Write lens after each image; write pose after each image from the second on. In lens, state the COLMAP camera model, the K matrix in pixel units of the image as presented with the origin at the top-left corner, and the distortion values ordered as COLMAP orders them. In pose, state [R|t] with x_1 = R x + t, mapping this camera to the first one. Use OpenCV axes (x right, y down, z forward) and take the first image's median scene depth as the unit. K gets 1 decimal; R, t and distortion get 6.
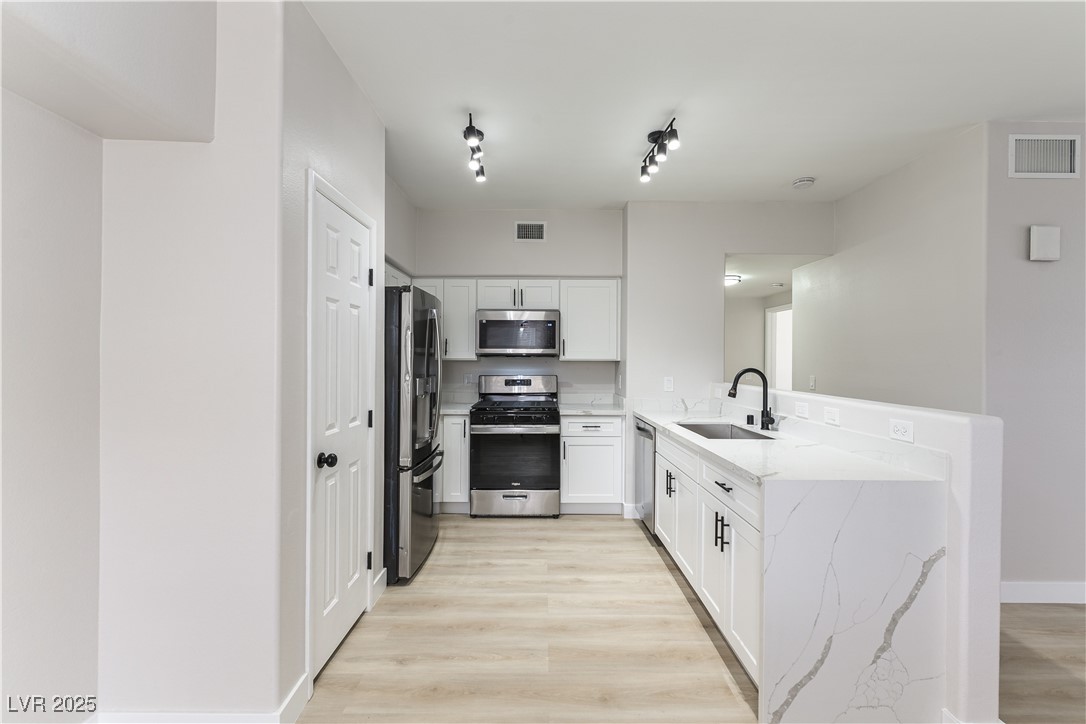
lens RADIAL K [[479.5, 0, 546.5], [0, 479.5, 356.3], [0, 0, 1]] dist [0.004467, -0.000255]
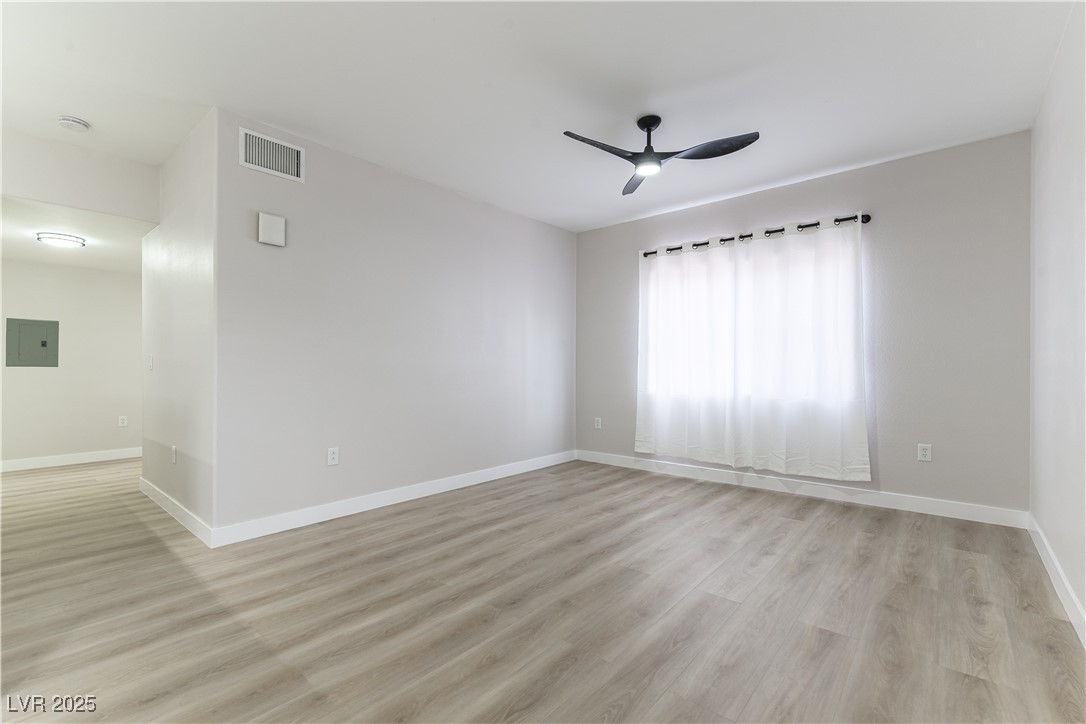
lens RADIAL K [[479.5, 0, 548.5], [0, 479.5, 367.6], [0, 0, 1]] dist [0.004467, -0.000255]
pose [[0.649402, -0.005302, 0.760427, 0.384405], [-0.003858, 0.999940, 0.010267, 0.058573], [-0.760436, -0.009601, 0.649342, -0.188806]]
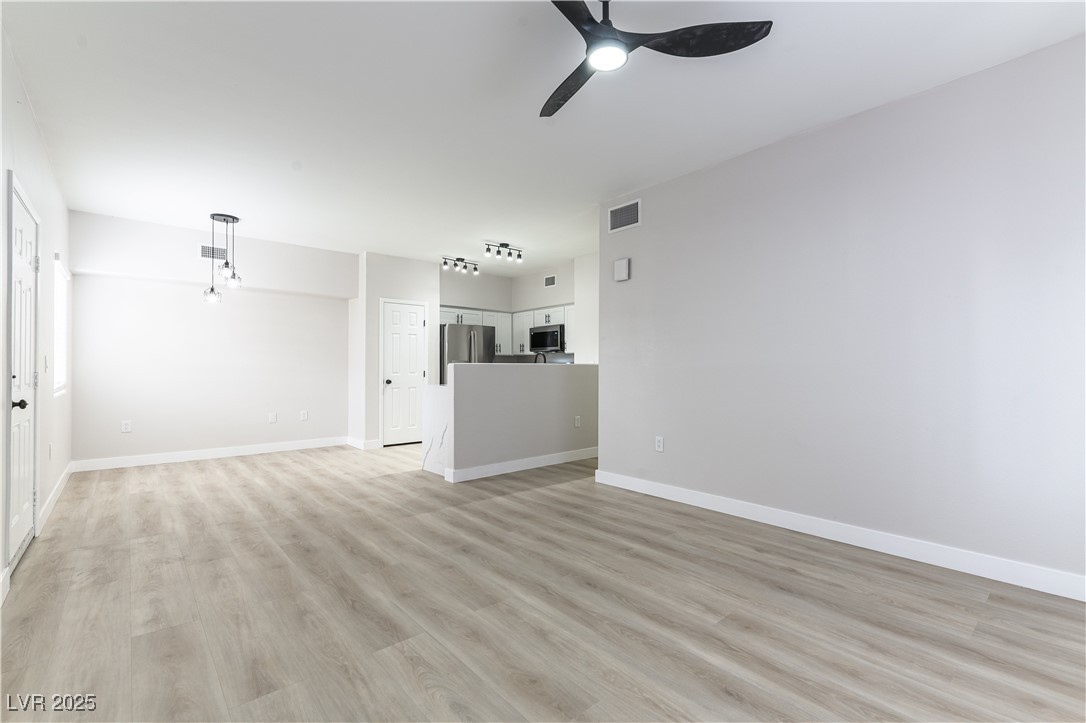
lens RADIAL K [[479.5, 0, 551.2], [0, 479.5, 364.5], [0, 0, 1]] dist [0.004467, -0.000255]
pose [[0.653242, -0.012537, -0.757045, 1.414825], [0.012181, 0.999908, -0.006049, 0.063895], [0.757051, -0.005270, 0.653334, -0.169859]]
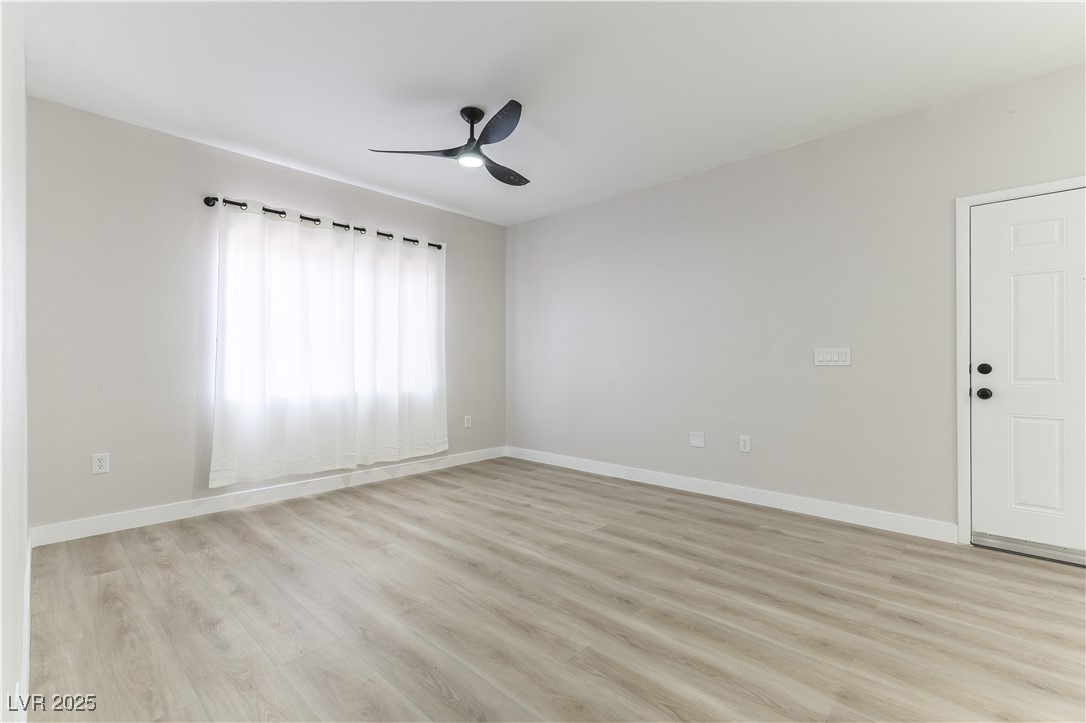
lens RADIAL K [[479.5, 0, 551.2], [0, 479.5, 357.8], [0, 0, 1]] dist [0.004467, -0.000255]
pose [[-0.735182, 0.002385, 0.677865, 0.470228], [-0.010318, 0.999839, -0.014709, 0.067412], [-0.677791, -0.017808, -0.735039, 0.669570]]
